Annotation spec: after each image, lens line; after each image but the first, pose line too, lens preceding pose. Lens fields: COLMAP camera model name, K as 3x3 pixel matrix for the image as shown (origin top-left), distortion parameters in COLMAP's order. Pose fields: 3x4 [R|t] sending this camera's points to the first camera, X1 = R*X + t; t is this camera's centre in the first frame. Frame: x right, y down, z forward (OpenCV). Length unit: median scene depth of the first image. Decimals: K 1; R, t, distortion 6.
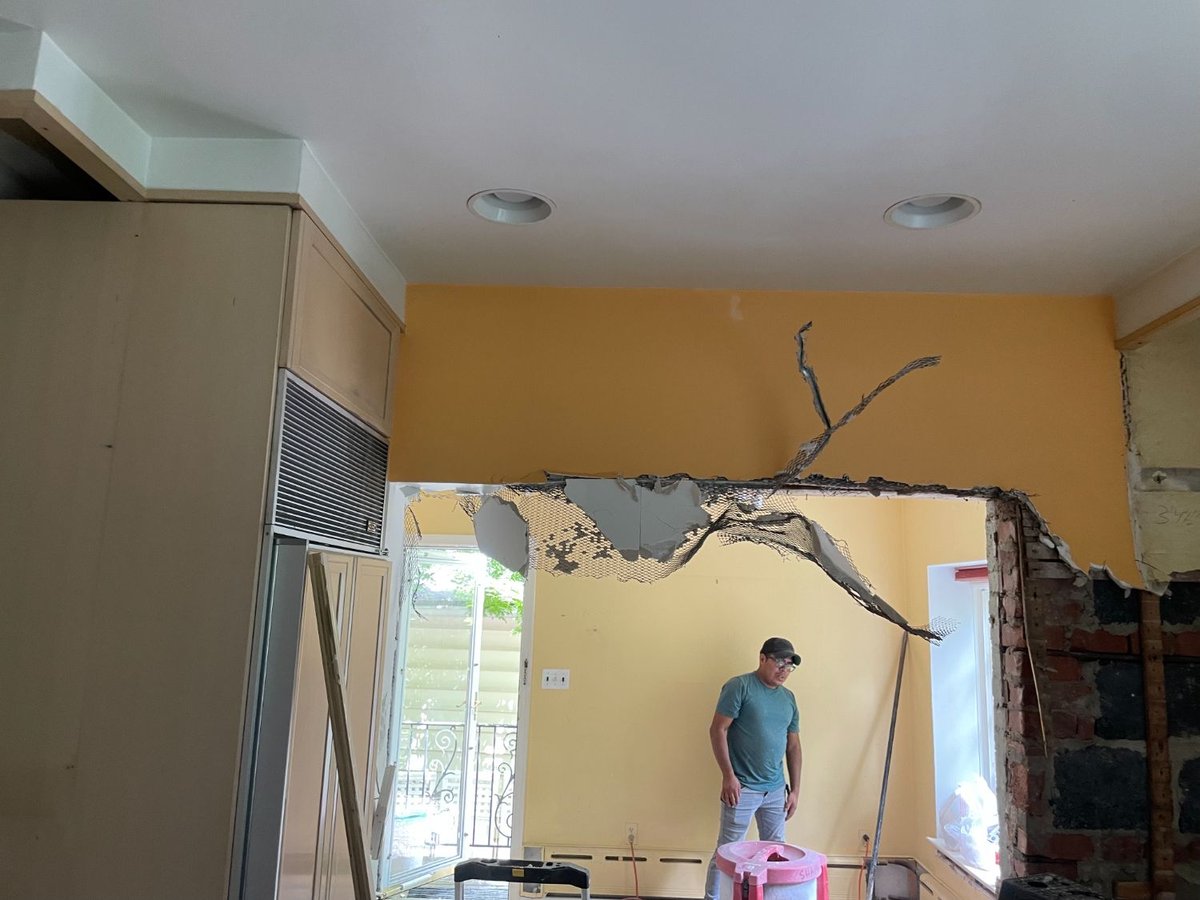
lens RADIAL K [[928.6, 0, 603.1], [0, 928.6, 431.8], [0, 0, 1]] dist [0.089085, -0.112099]
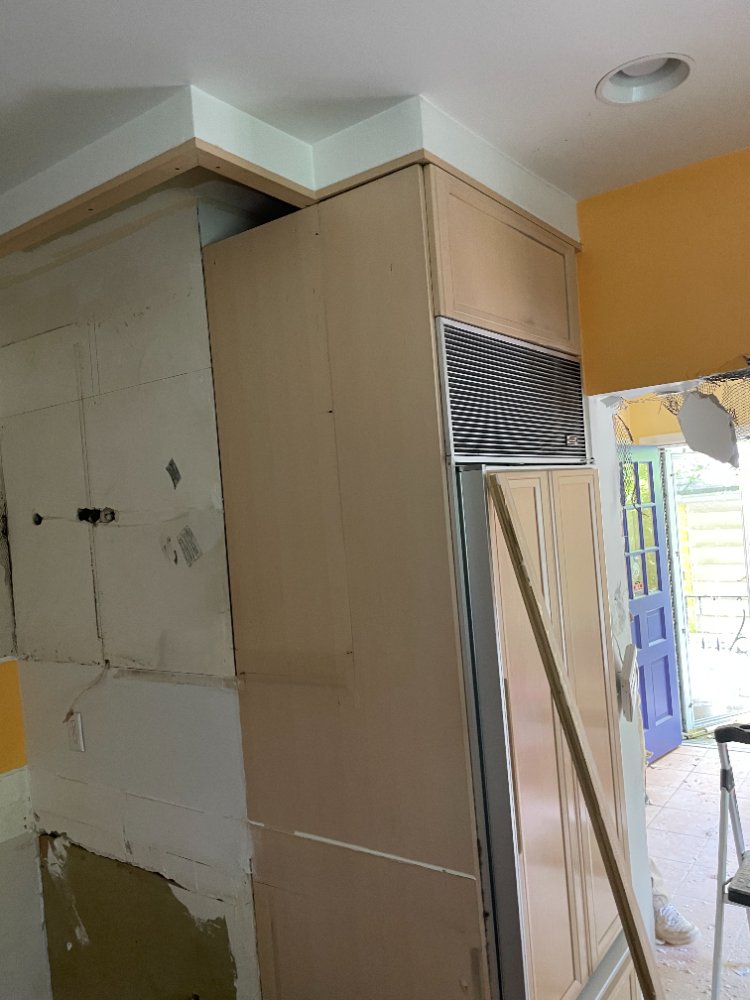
lens RADIAL K [[773.9, 0, 369.0], [0, 773.9, 507.9], [0, 0, 1]] dist [0.089085, -0.112099]
pose [[0.815683, -0.095525, -0.570558, 0.082380], [0.203033, 0.970806, 0.127725, 0.015166], [0.541700, -0.220025, 0.811264, 0.125005]]
